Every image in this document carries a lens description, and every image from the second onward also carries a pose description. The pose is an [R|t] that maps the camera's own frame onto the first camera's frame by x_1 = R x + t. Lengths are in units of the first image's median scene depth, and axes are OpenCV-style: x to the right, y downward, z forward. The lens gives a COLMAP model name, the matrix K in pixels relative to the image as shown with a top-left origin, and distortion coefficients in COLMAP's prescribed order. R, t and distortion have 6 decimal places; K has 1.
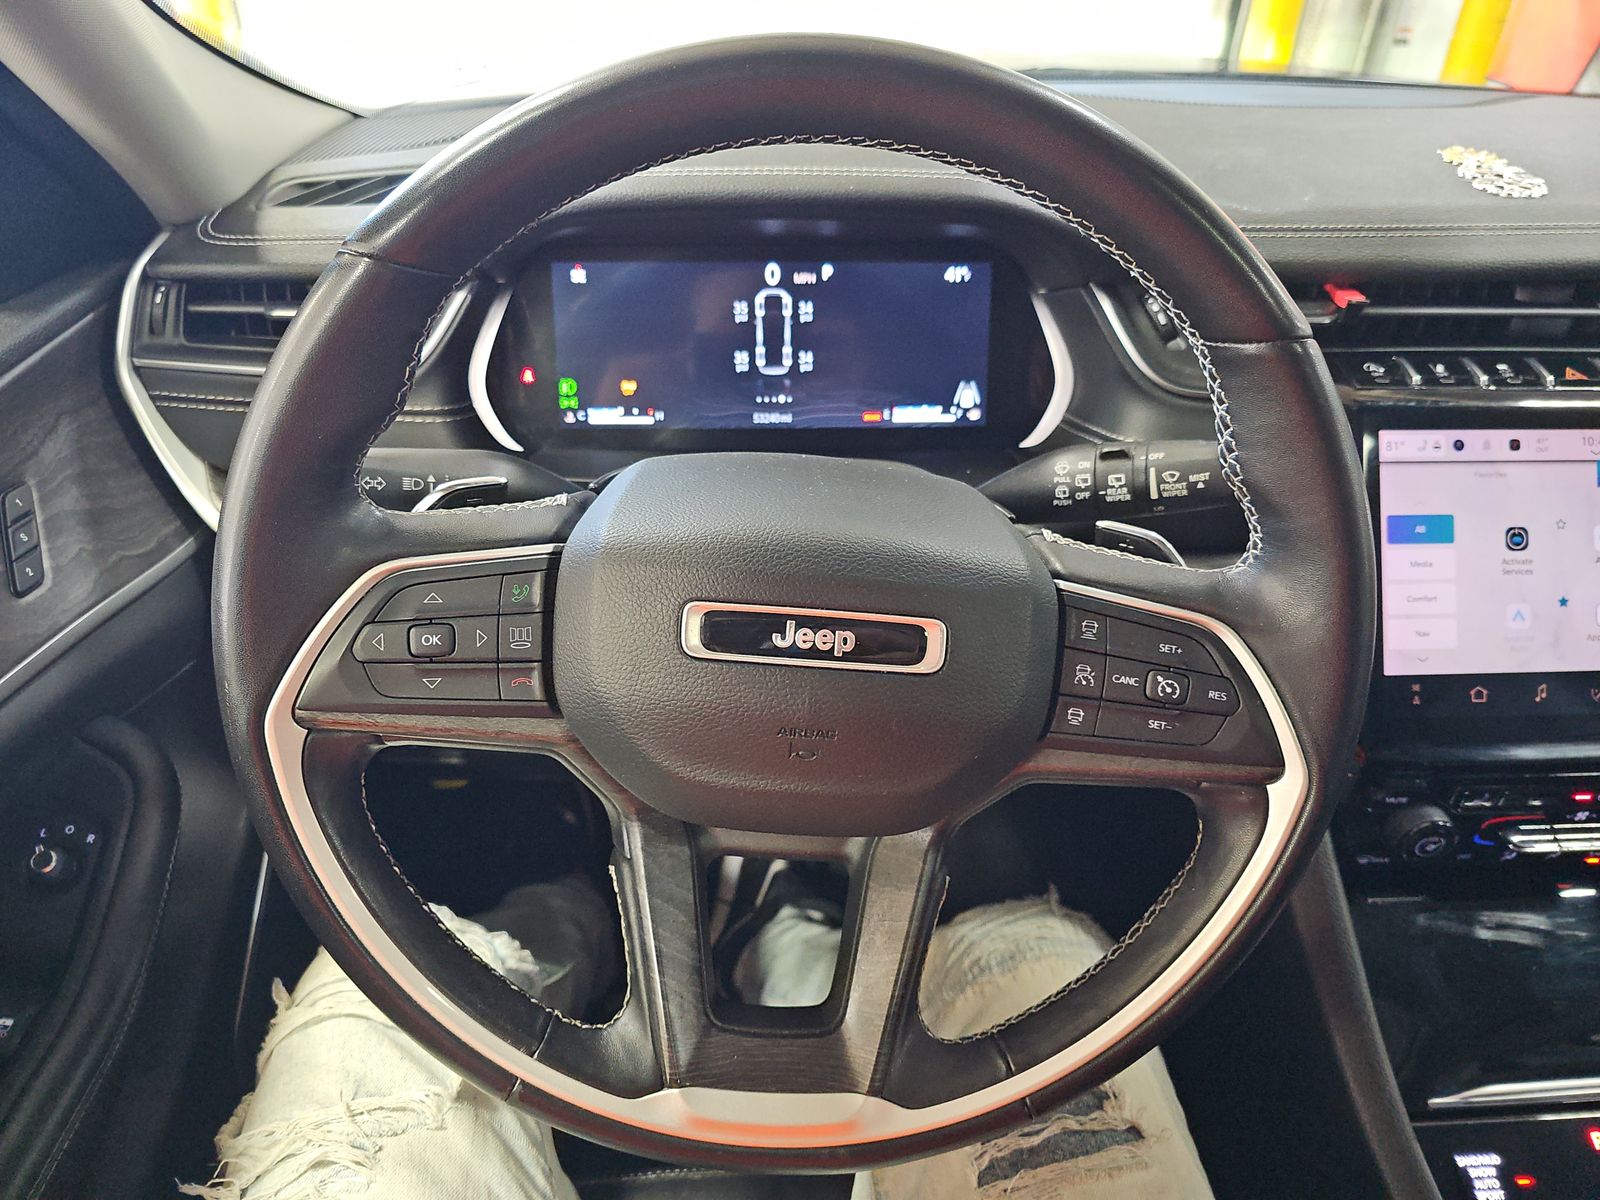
lens RADIAL K [[1071.6, 0, 808.2], [0, 1071.6, 602.1], [0, 0, 1]] dist [0.036243, -0.018219]
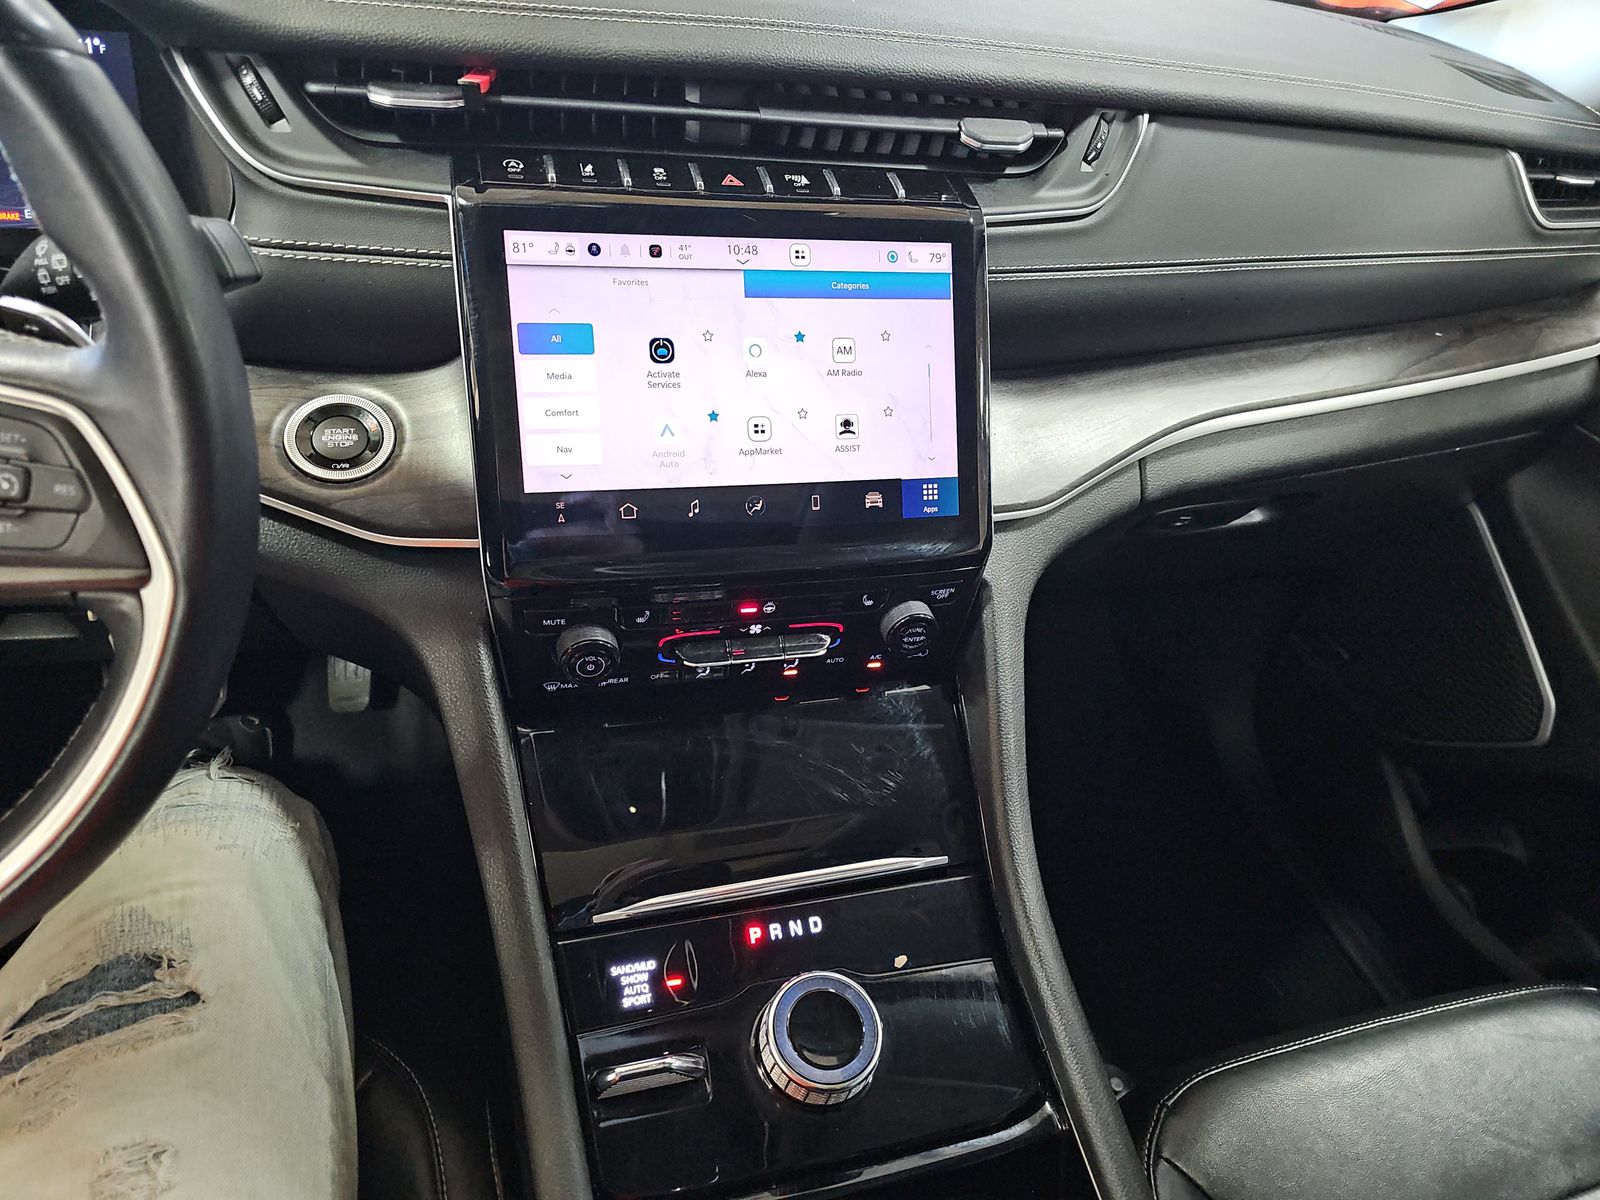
lens RADIAL K [[1071.6, 0, 806.9], [0, 1071.6, 610.8], [0, 0, 1]] dist [0.036243, -0.018219]
pose [[0.967787, -0.061450, 0.244158, 0.518695], [0.040256, 0.995049, 0.090870, 0.090587], [-0.248533, -0.078114, 0.965469, 0.014474]]
